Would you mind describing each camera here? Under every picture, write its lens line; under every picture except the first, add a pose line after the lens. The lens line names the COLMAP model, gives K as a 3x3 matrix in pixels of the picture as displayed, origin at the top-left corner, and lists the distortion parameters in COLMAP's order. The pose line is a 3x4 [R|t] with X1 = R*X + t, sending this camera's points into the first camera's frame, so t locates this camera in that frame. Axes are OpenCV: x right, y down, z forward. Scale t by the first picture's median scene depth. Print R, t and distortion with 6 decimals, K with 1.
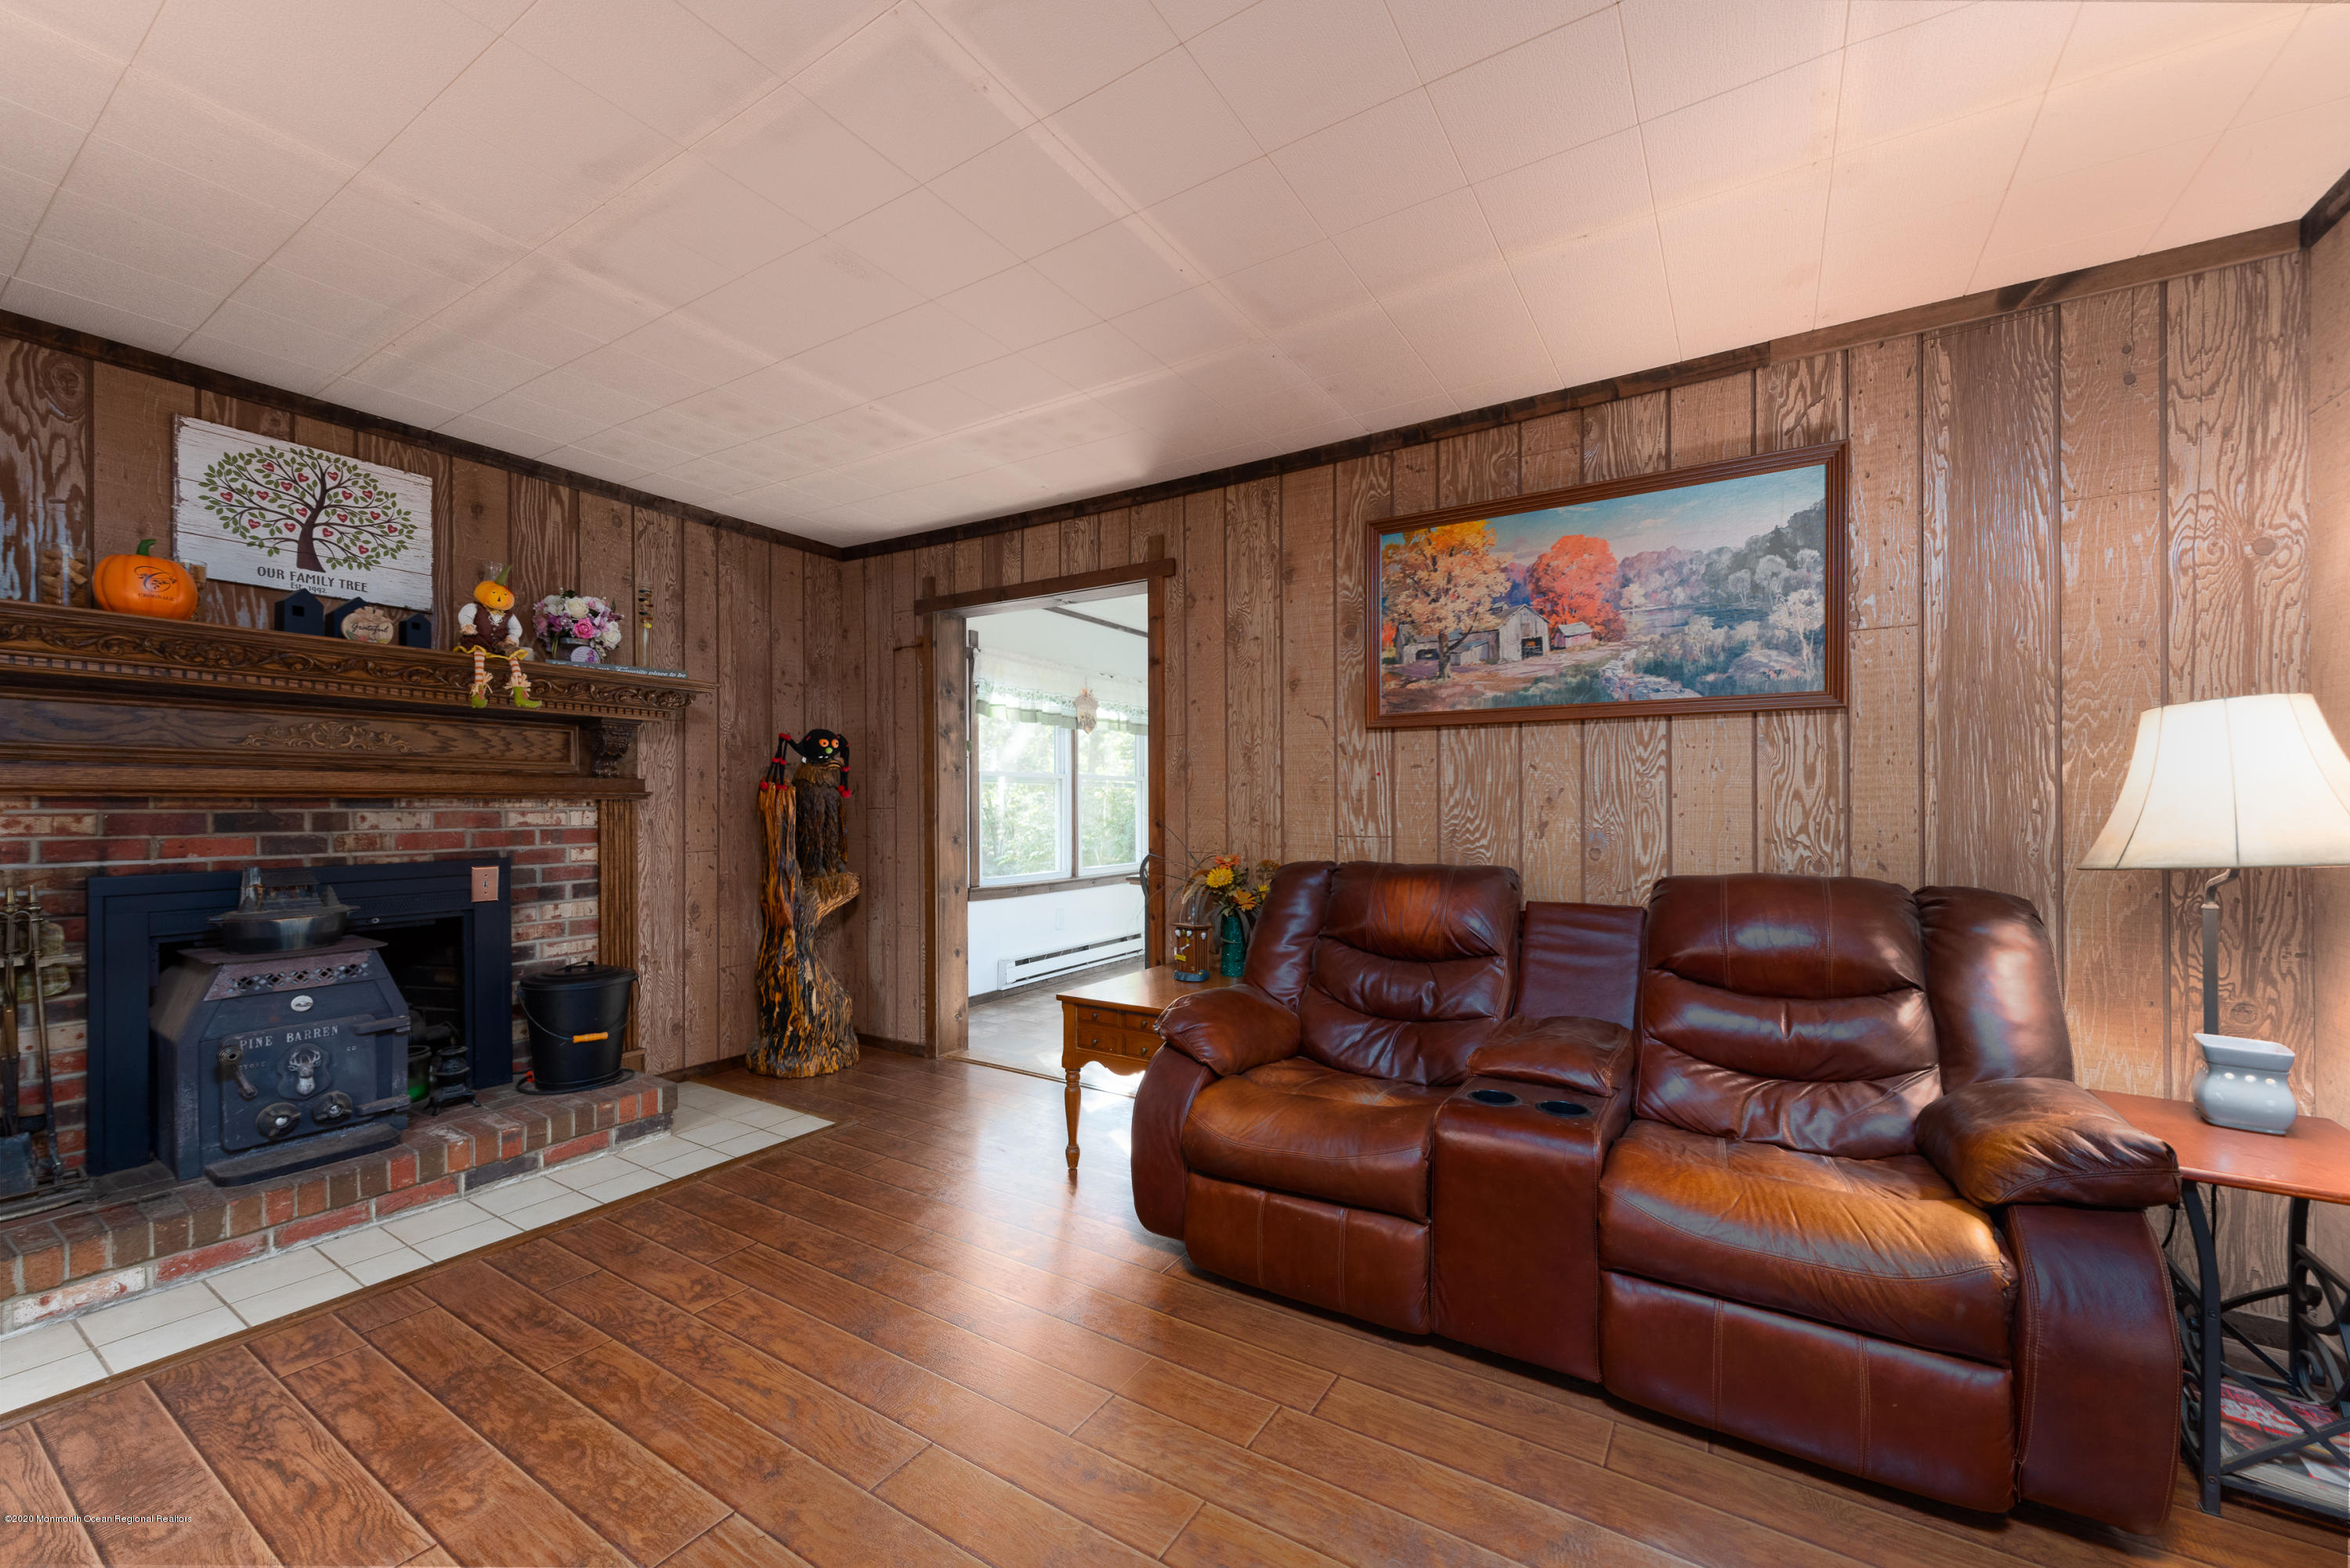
lens RADIAL K [[918.0, 0, 1177.2], [0, 918.0, 803.9], [0, 0, 1]] dist [0.013114, -0.004517]
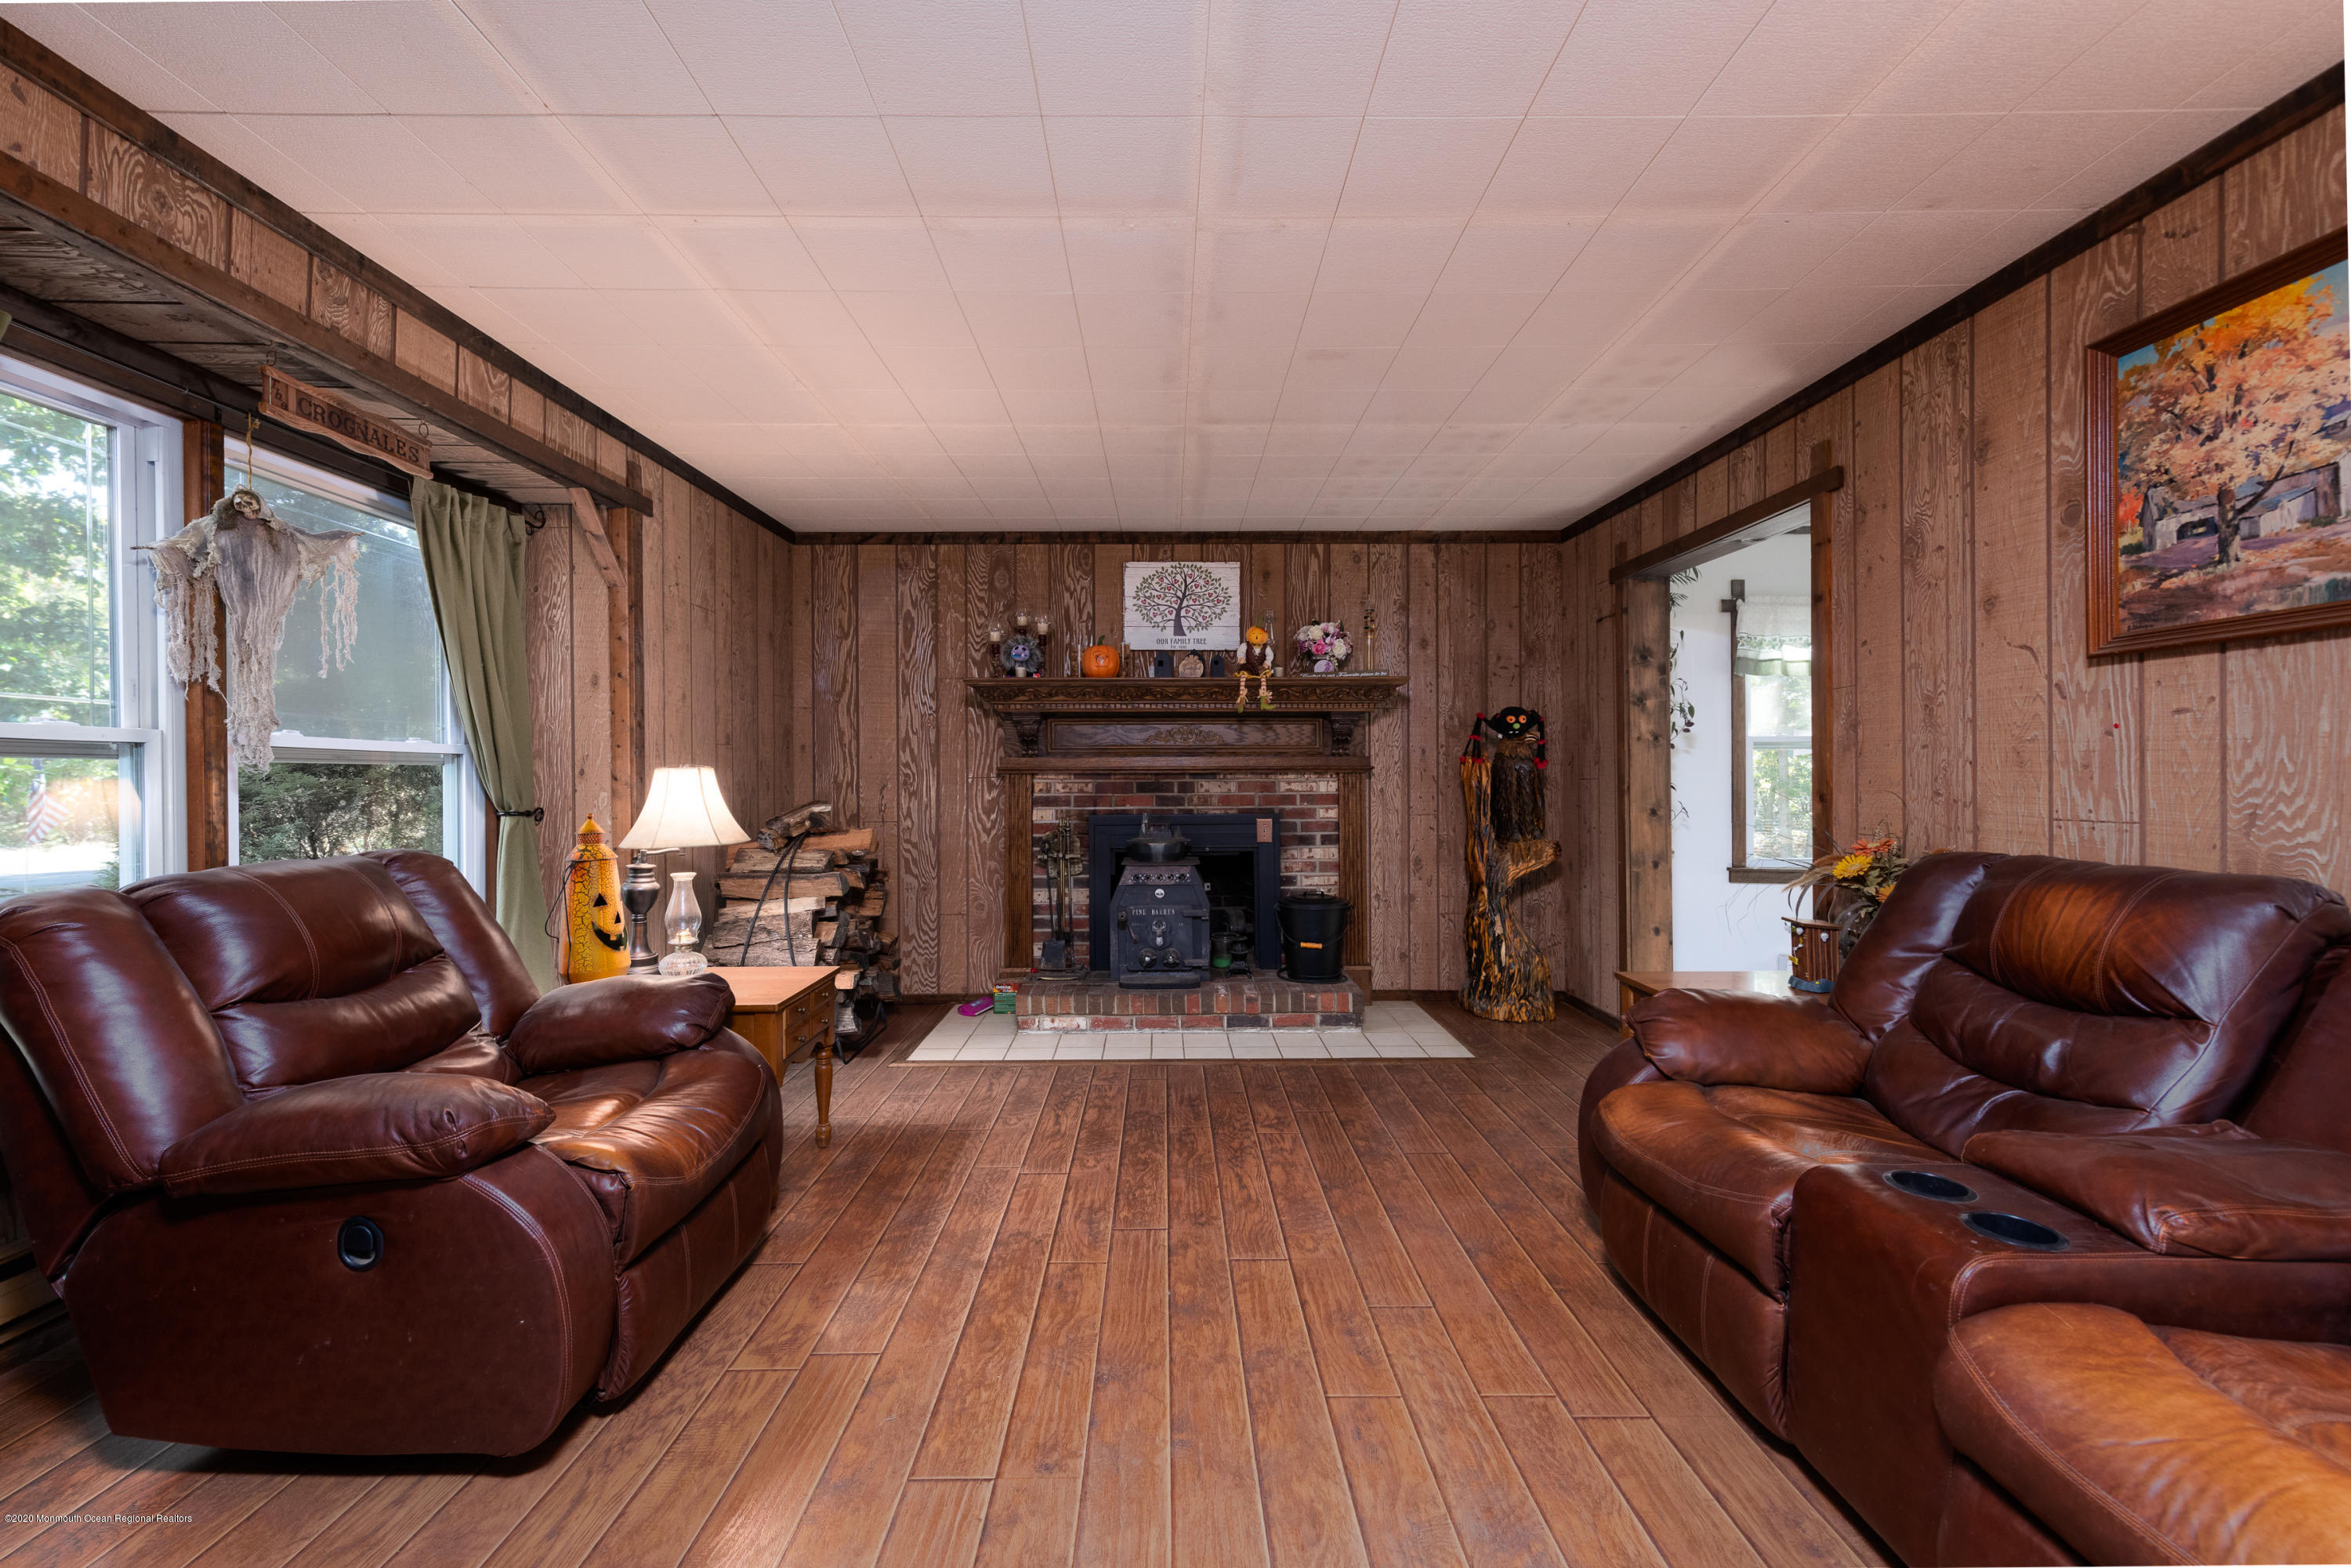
lens RADIAL K [[918.4, 0, 1164.9], [0, 918.4, 780.8], [0, 0, 1]] dist [0.013114, -0.004517]
pose [[0.541156, 0.000819, -0.840922, 0.409159], [0.004758, 0.999981, 0.004036, 0.000951], [0.840908, -0.006185, 0.541142, 0.078201]]
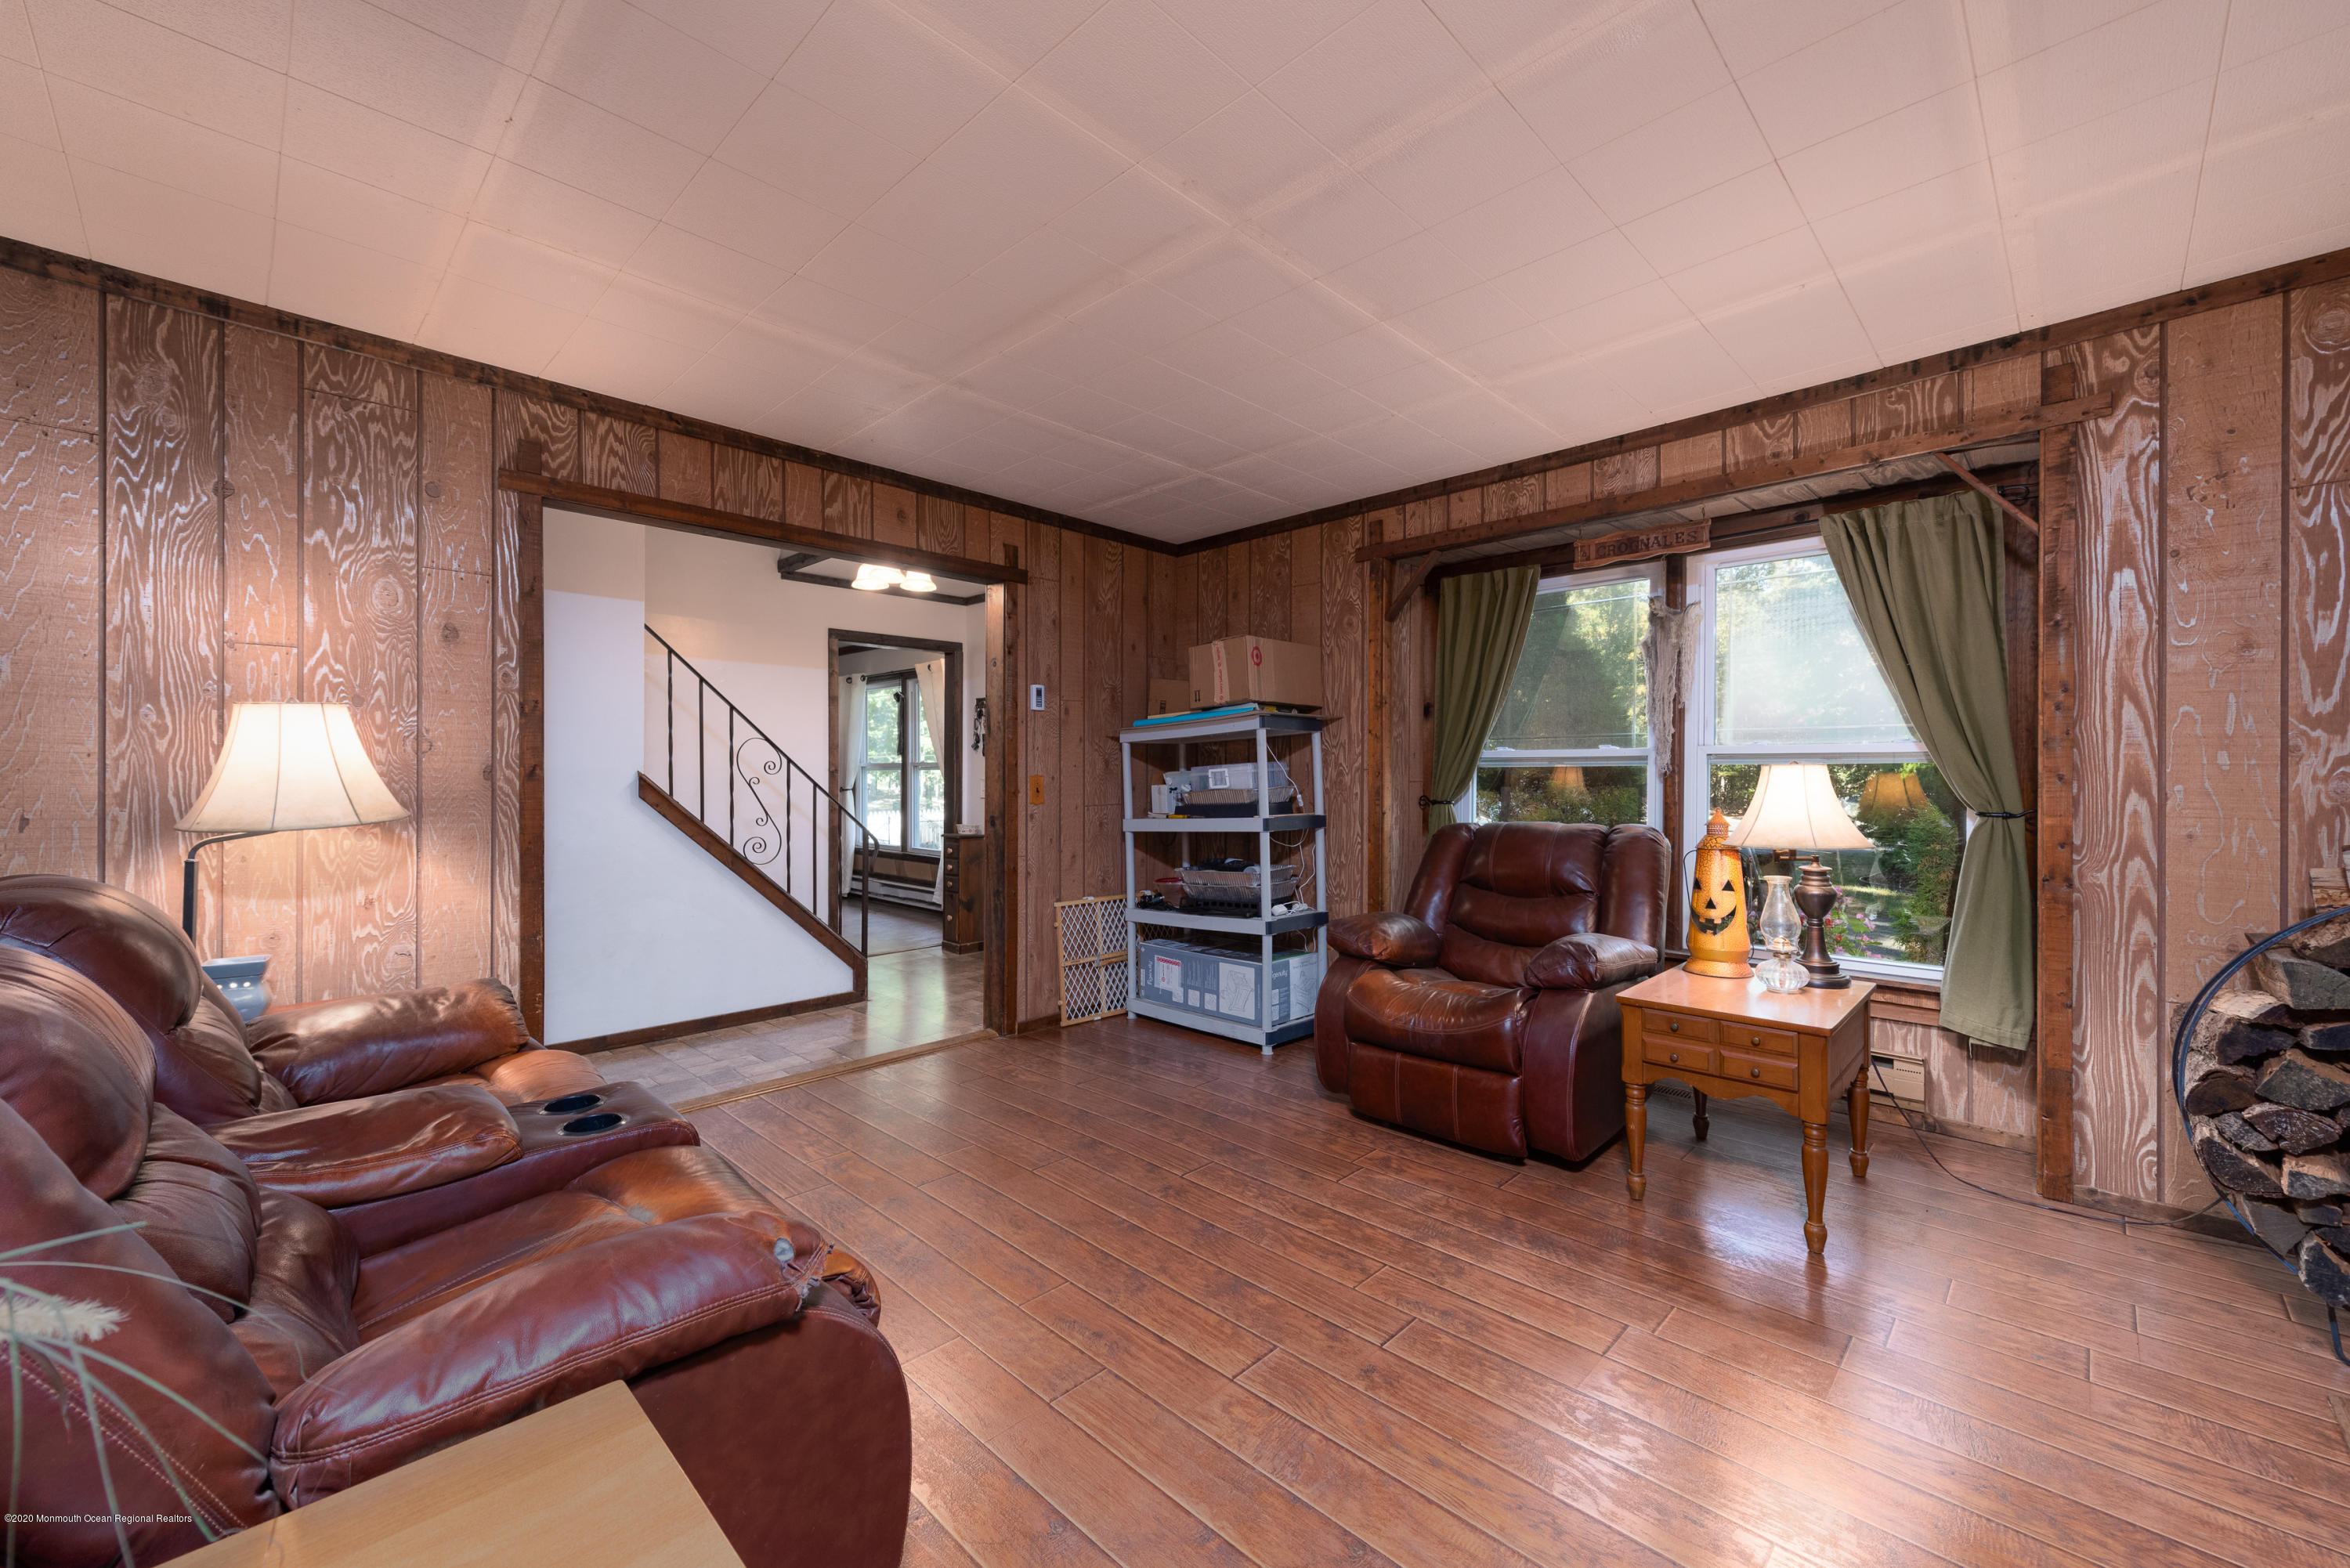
lens RADIAL K [[918.0, 0, 1166.6], [0, 918.0, 776.8], [0, 0, 1]] dist [0.013114, -0.004517]
pose [[-0.978525, 0.001559, 0.206121, -0.217815], [0.001290, 0.999998, -0.001440, 0.000675], [-0.206122, -0.001143, -0.978526, 1.113822]]
